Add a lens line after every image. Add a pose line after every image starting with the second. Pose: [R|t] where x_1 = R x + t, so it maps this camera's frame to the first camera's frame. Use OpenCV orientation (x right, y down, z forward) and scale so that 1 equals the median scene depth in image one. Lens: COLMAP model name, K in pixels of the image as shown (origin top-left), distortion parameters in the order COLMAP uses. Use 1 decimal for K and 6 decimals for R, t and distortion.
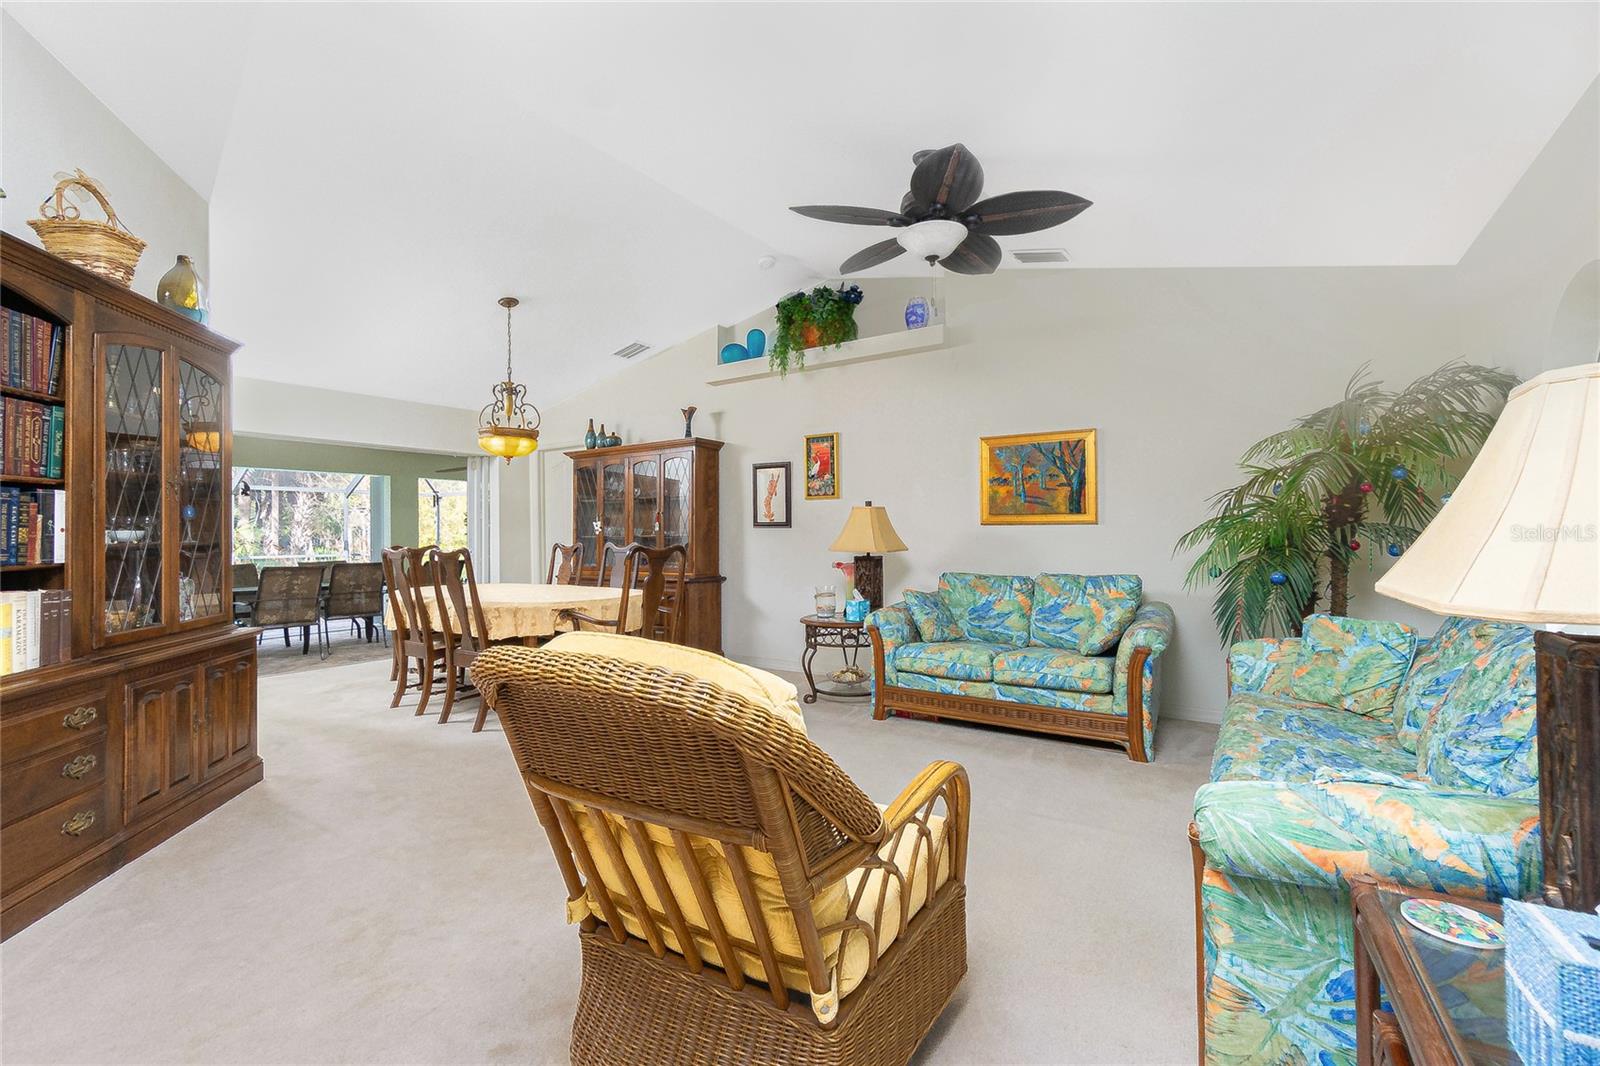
lens RADIAL K [[678.0, 0, 806.2], [0, 678.0, 519.8], [0, 0, 1]] dist [-0.003193, 0.001070]
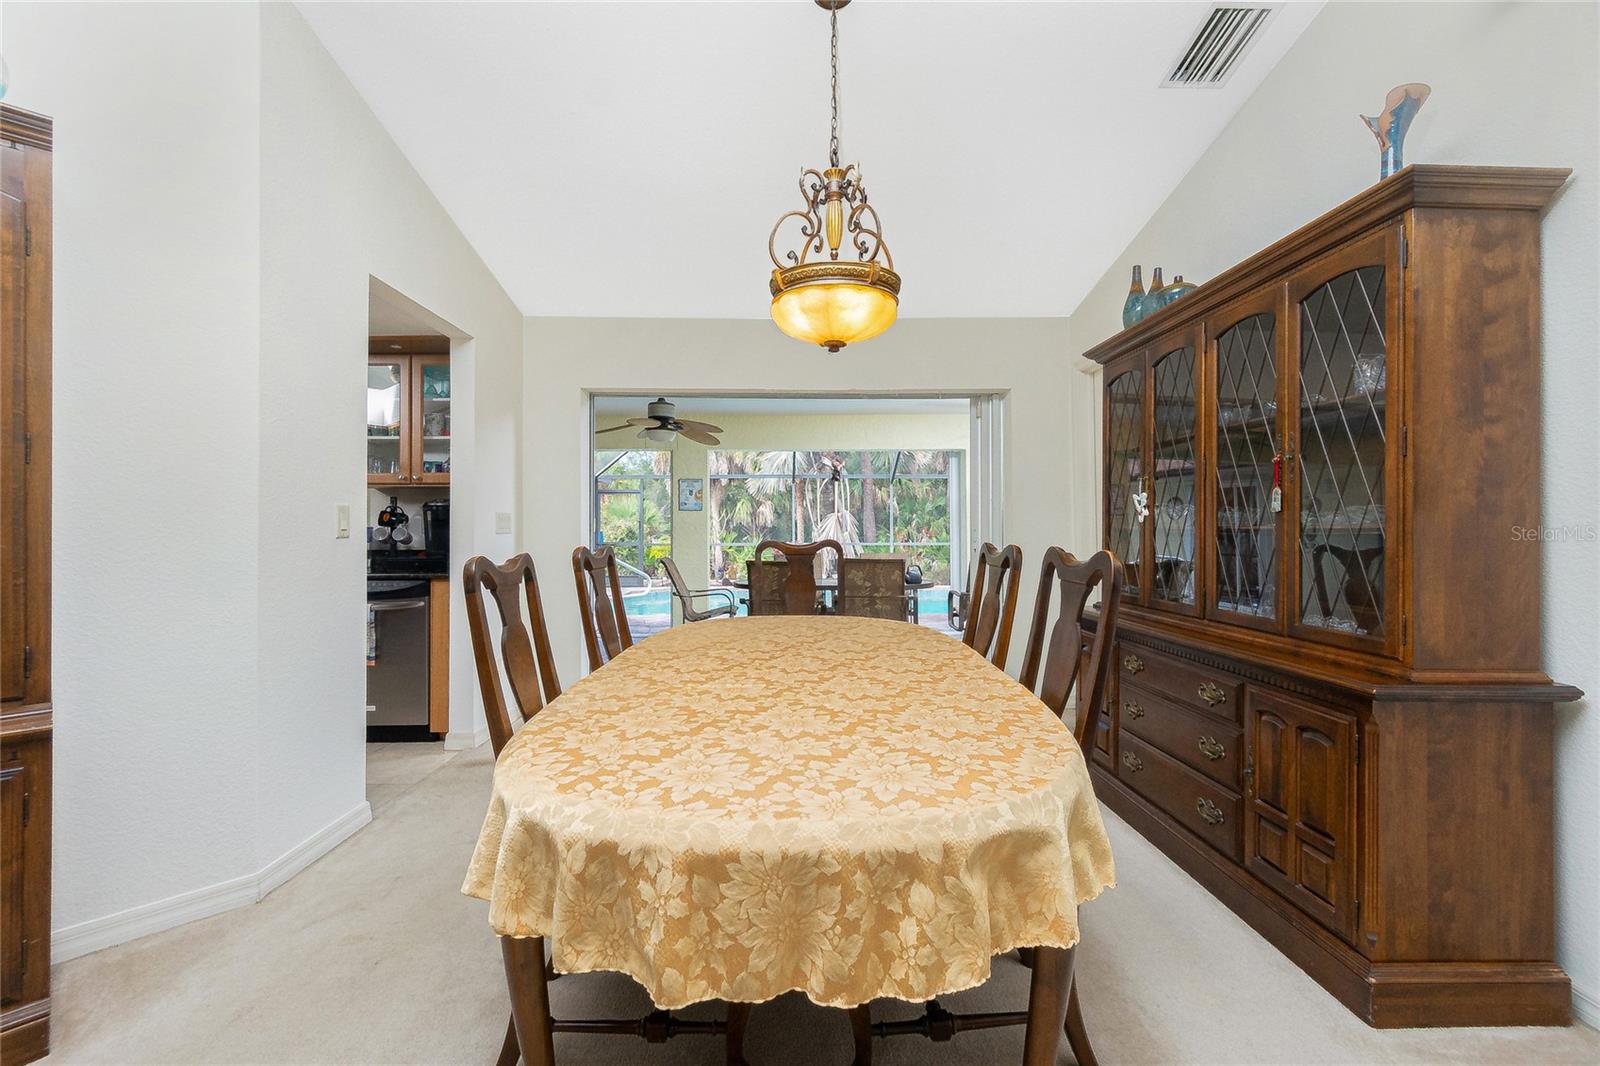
lens RADIAL K [[678.0, 0, 823.8], [0, 678.0, 521.5], [0, 0, 1]] dist [-0.003193, 0.001070]
pose [[0.577602, 0.003621, -0.816310, -0.079026], [0.011888, 0.999847, 0.012847, 0.015517], [0.816232, -0.017124, 0.577471, 0.662711]]
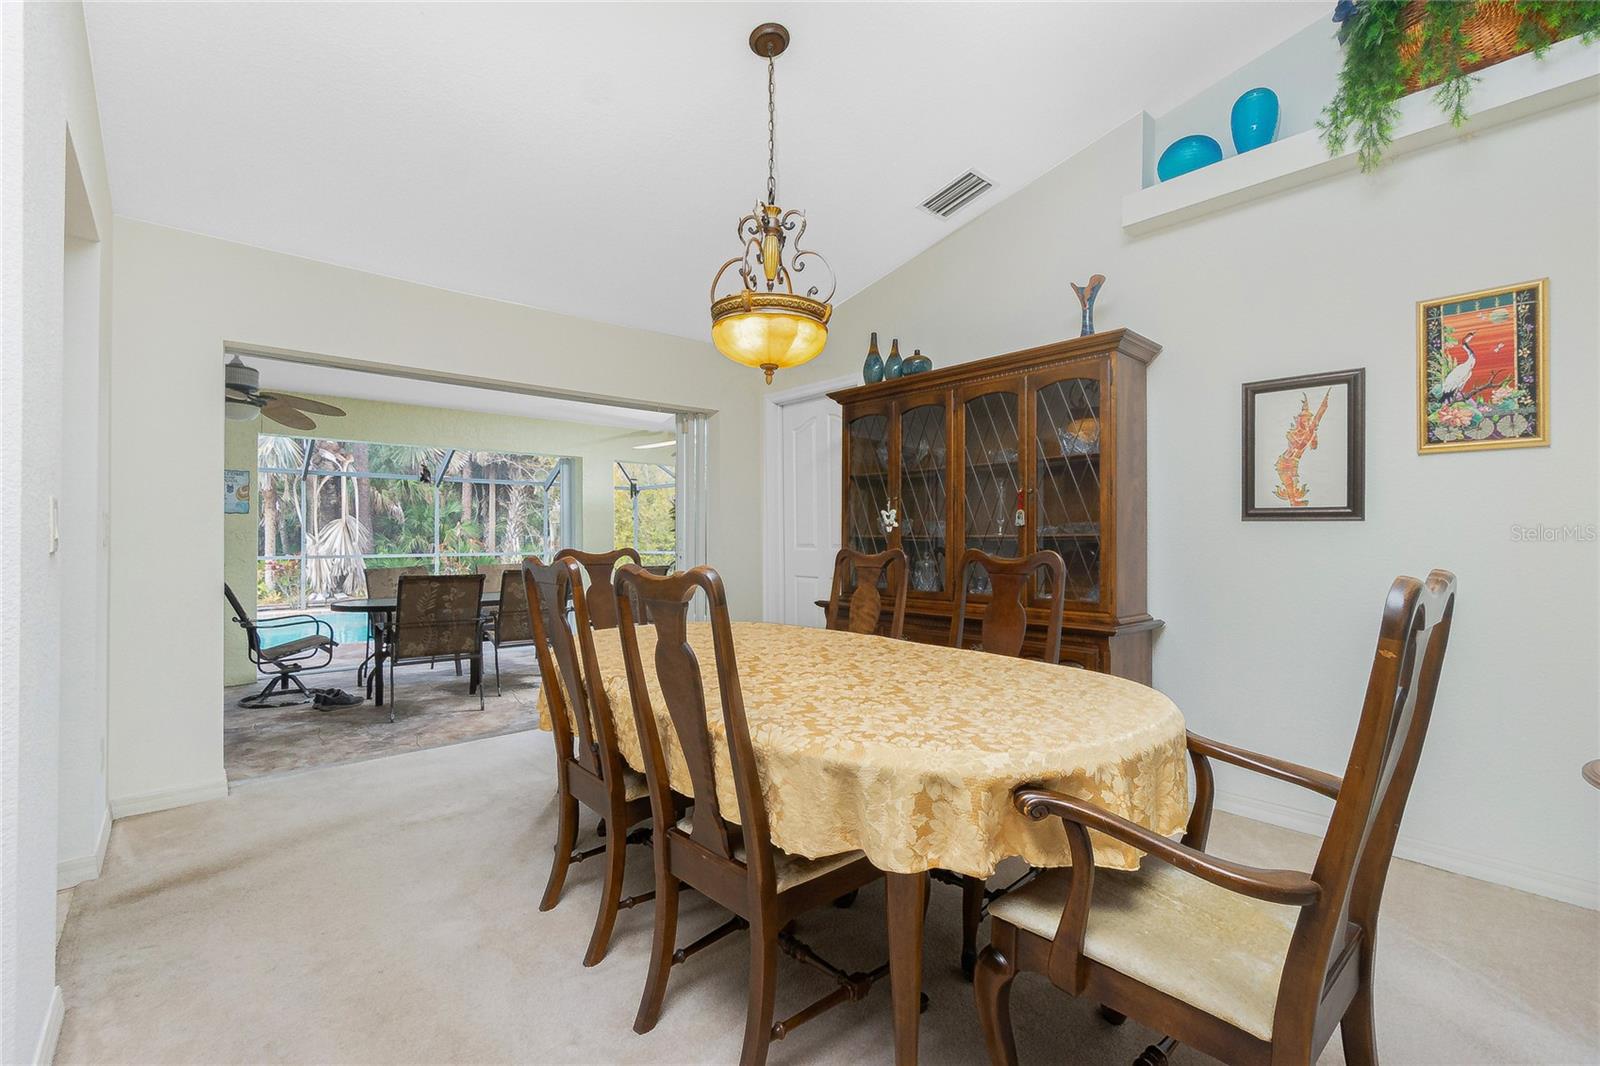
lens RADIAL K [[678.0, 0, 796.3], [0, 678.0, 531.1], [0, 0, 1]] dist [-0.003193, 0.001070]
pose [[0.964717, 0.008905, -0.263137, -0.264871], [-0.005037, 0.999869, 0.015370, 0.014687], [0.263240, -0.013502, 0.964636, 0.488693]]
